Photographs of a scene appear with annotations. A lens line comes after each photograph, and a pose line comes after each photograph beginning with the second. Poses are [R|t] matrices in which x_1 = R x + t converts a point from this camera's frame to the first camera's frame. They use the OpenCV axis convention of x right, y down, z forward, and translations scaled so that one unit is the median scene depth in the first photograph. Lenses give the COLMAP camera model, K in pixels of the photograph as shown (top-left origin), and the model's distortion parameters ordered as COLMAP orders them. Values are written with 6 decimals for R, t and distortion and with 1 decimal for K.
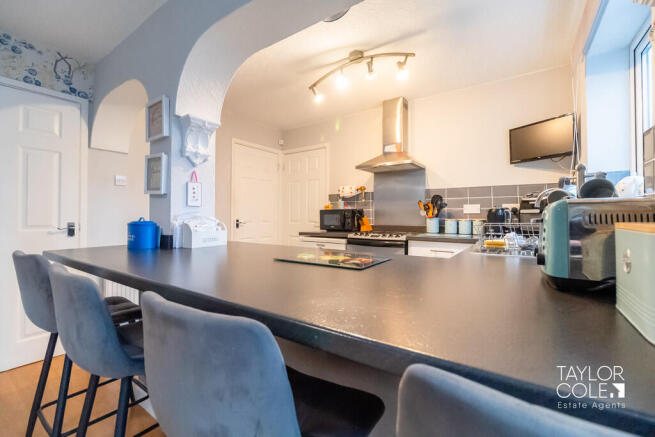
lens RADIAL K [[286.1, 0, 330.8], [0, 286.1, 213.2], [0, 0, 1]] dist [-0.000840, 0.000450]
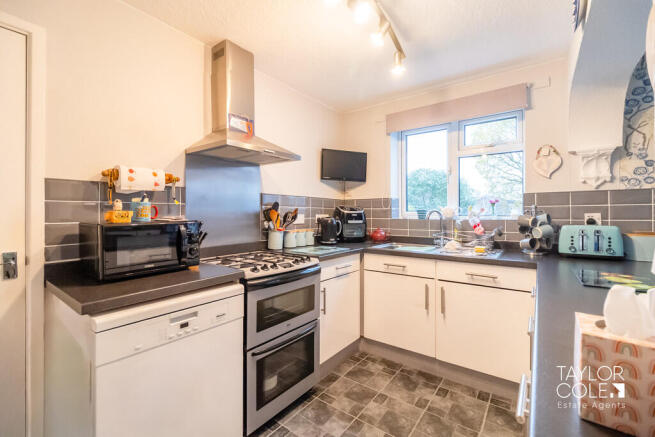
lens RADIAL K [[286.1, 0, 330.8], [0, 286.1, 213.2], [0, 0, 1]] dist [-0.000840, 0.000450]
pose [[0.033547, 0.002834, 0.999433, -0.511953], [-0.011970, 0.999925, -0.002433, -0.037683], [-0.999365, -0.011881, 0.033579, 0.959405]]
